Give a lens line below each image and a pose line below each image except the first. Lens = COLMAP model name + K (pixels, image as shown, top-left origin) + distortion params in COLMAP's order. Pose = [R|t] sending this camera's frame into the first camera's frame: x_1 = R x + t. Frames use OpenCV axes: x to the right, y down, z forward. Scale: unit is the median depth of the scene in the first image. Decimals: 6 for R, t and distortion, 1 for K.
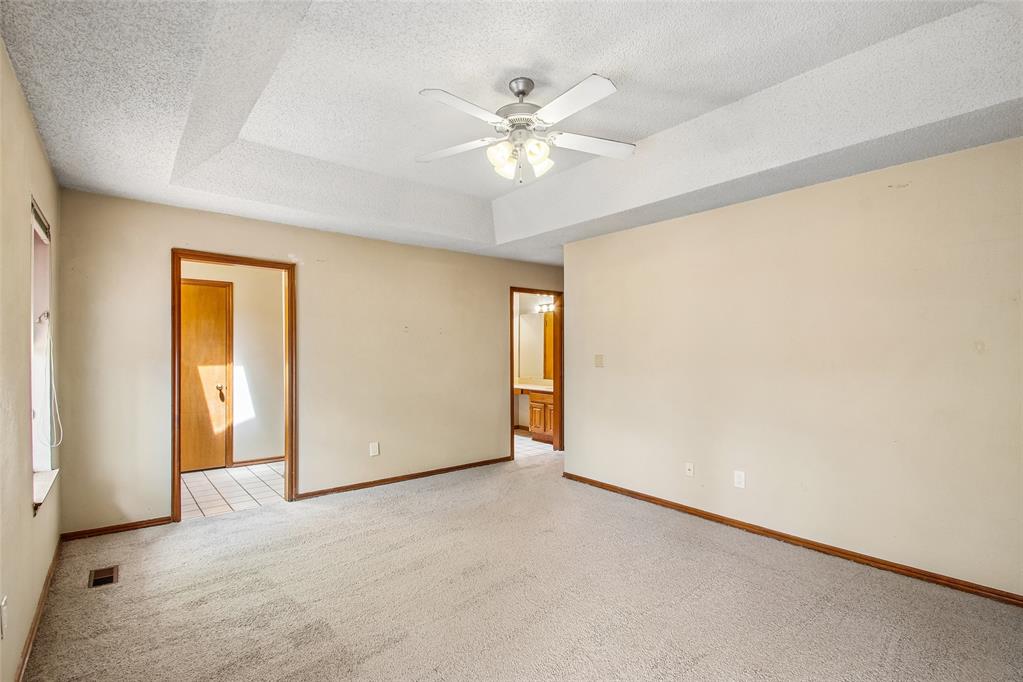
lens RADIAL K [[477.4, 0, 517.1], [0, 477.4, 340.3], [0, 0, 1]] dist [-0.000920, -0.008582]
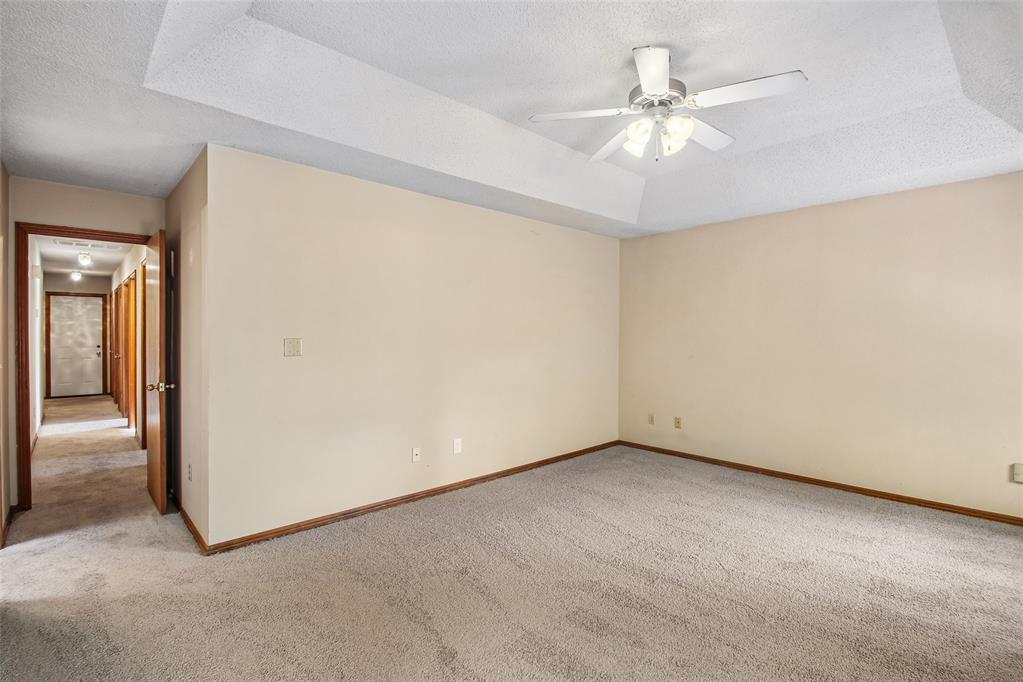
lens RADIAL K [[477.4, 0, 519.3], [0, 477.4, 342.4], [0, 0, 1]] dist [-0.000920, -0.008582]
pose [[-0.071216, -0.002953, 0.997457, -0.659574], [-0.010425, 0.999943, 0.002216, 0.039570], [-0.997406, -0.010241, -0.071243, 0.911240]]
